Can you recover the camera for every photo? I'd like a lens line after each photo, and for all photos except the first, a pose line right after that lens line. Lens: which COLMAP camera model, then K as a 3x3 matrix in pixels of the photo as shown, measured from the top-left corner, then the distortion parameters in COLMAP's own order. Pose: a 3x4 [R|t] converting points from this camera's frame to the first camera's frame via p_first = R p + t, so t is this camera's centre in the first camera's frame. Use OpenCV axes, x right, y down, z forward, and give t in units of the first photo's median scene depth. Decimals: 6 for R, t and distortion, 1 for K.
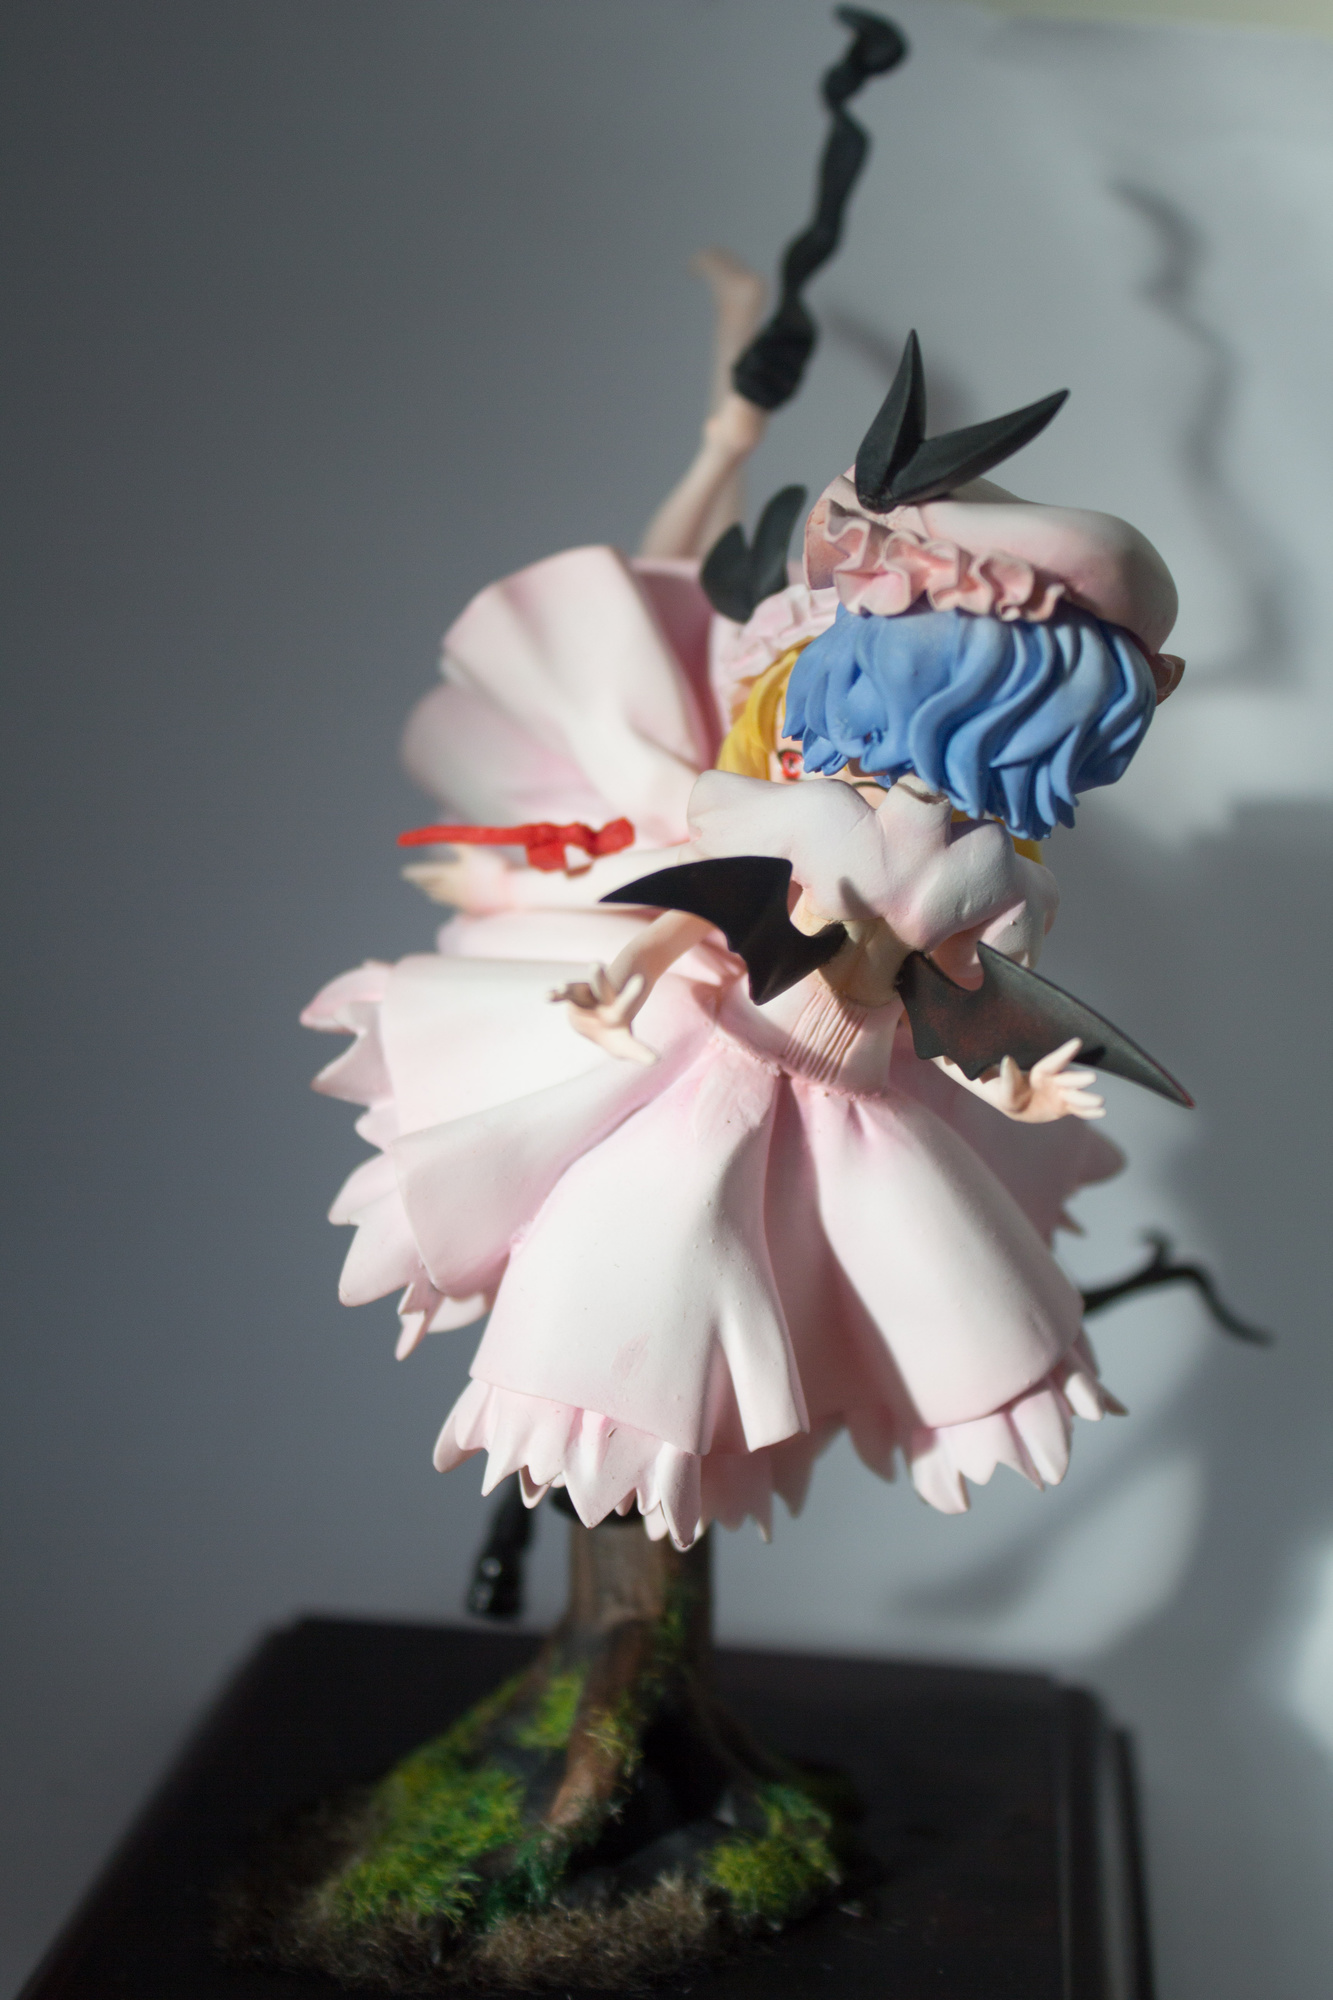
lens RADIAL K [[2819.1, 0, 666.5], [0, 2819.1, 1000.0], [0, 0, 1]] dist [-0.018741, -0.044683]
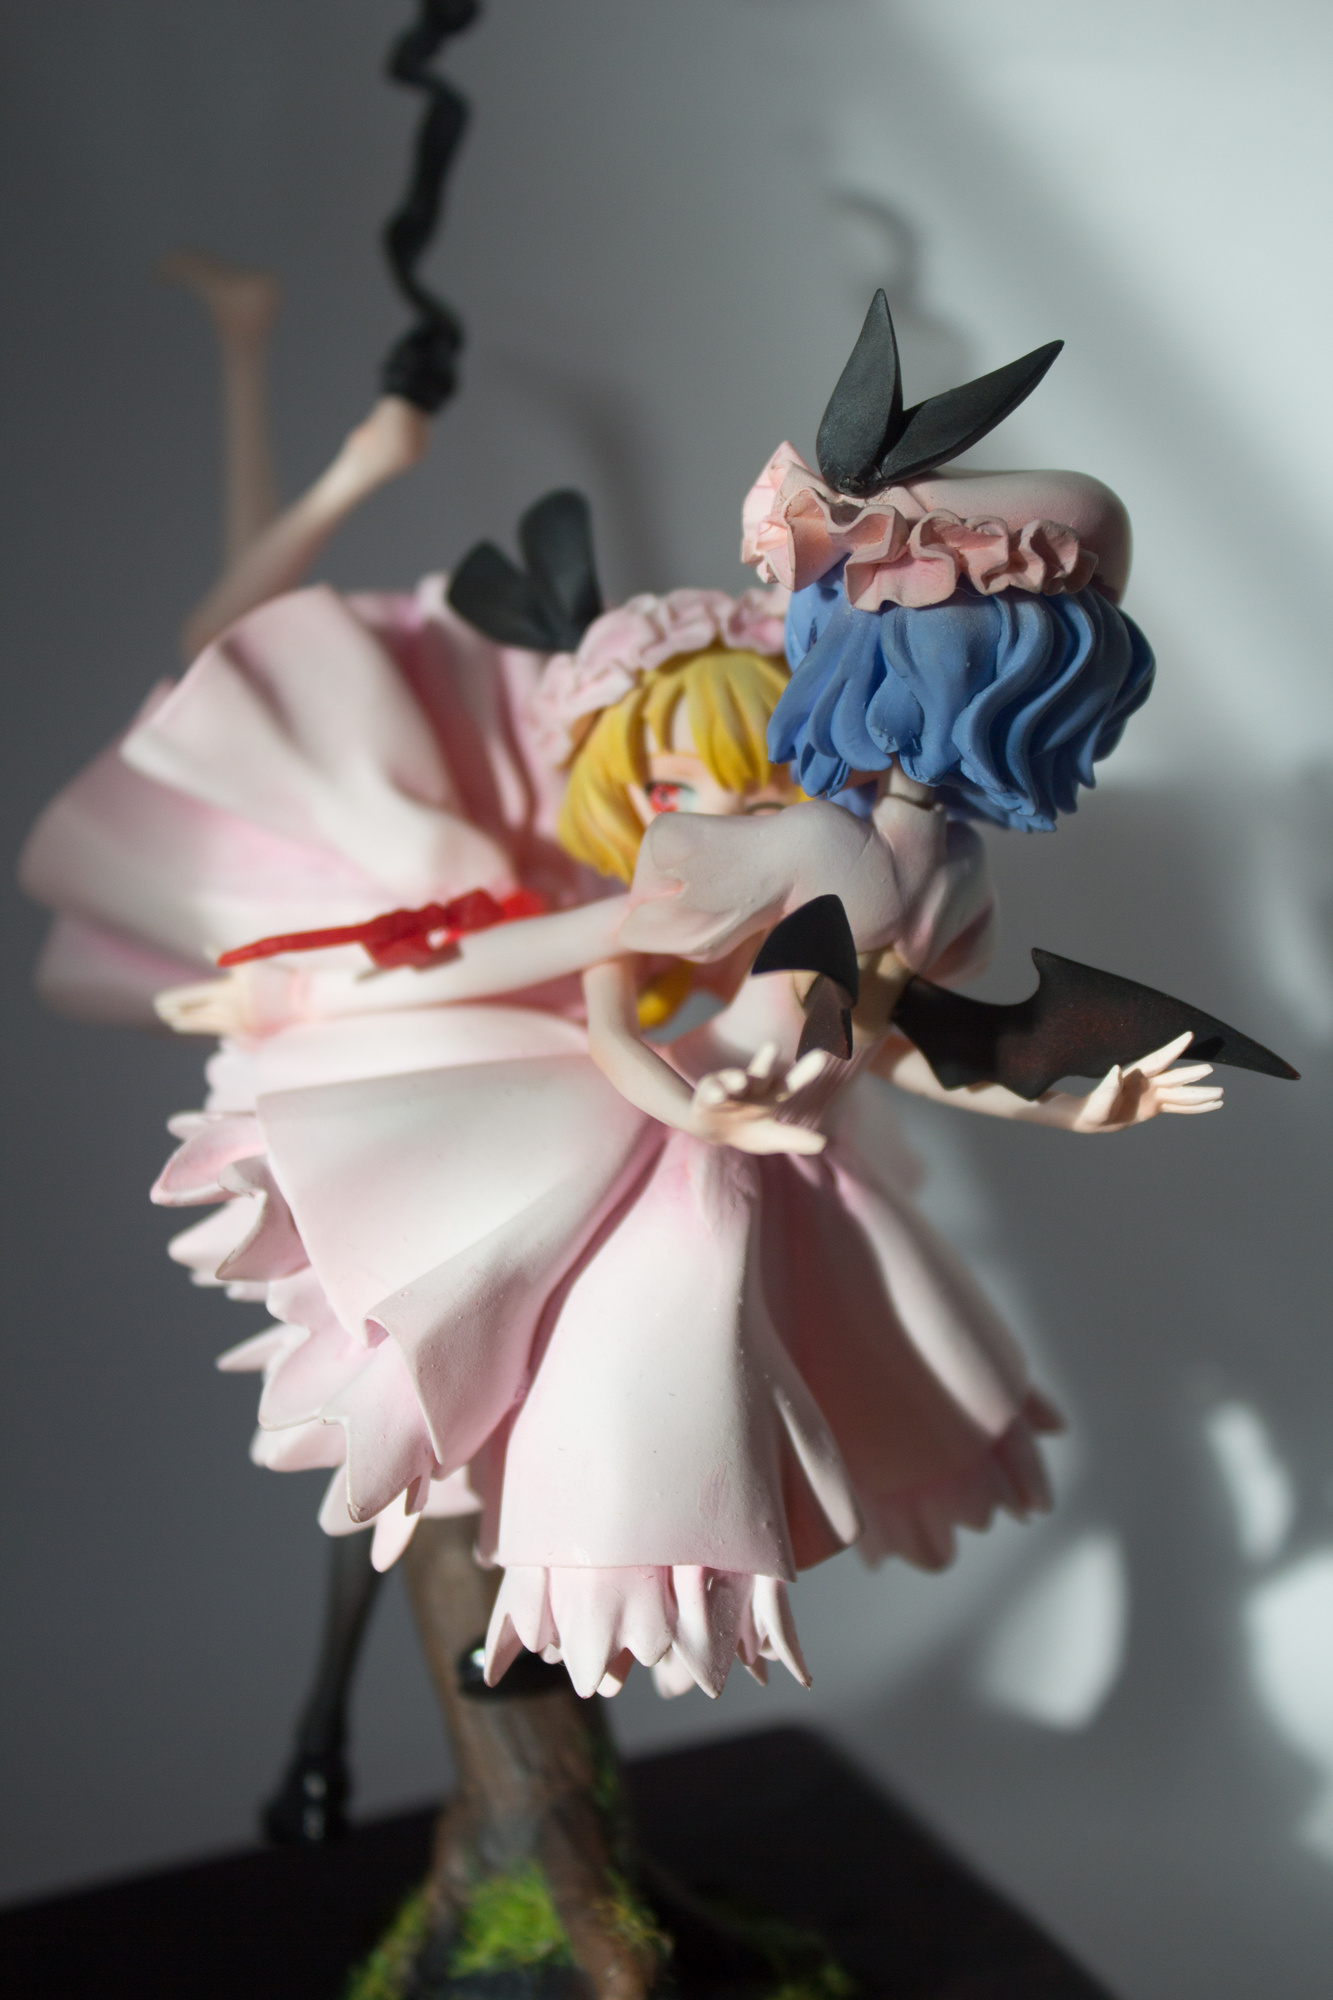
lens RADIAL K [[2819.1, 0, 666.5], [0, 2819.1, 1000.0], [0, 0, 1]] dist [-0.018741, -0.044683]
pose [[0.877858, -0.179712, 0.443925, -0.407475], [0.181735, 0.982597, 0.038403, -0.062035], [-0.443101, 0.046964, 0.895241, 0.235971]]
